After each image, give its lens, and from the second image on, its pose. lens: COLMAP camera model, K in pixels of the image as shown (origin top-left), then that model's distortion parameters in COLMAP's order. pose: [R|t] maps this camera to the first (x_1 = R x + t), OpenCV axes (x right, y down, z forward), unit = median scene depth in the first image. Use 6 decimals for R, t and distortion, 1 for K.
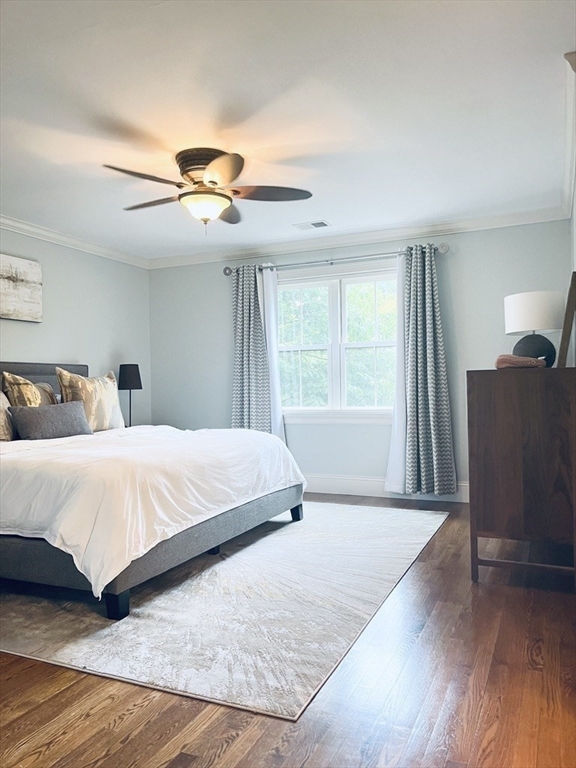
lens RADIAL K [[589.0, 0, 286.8], [0, 589.0, 385.1], [0, 0, 1]] dist [0.062320, -0.075587]
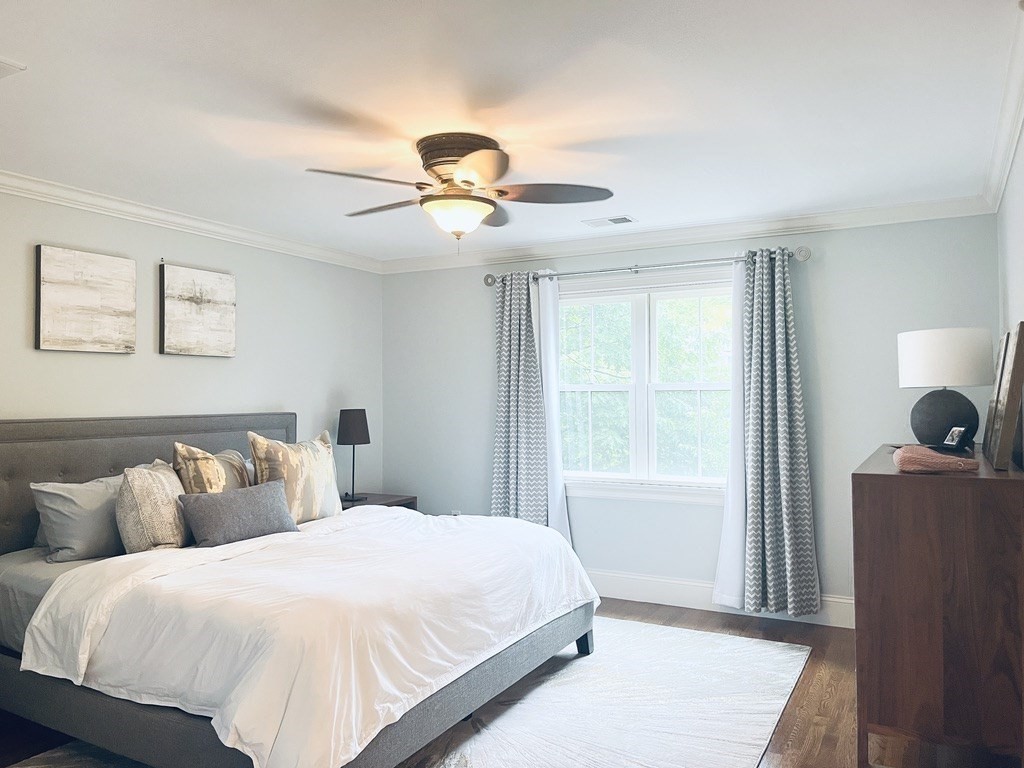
lens RADIAL K [[785.3, 0, 509.4], [0, 785.3, 381.1], [0, 0, 1]] dist [0.062320, -0.075587]
pose [[0.997151, 0.009480, -0.074837, -0.004892], [-0.010645, 0.999828, -0.015183, -0.075832], [0.074681, 0.015936, 0.997080, 0.071123]]
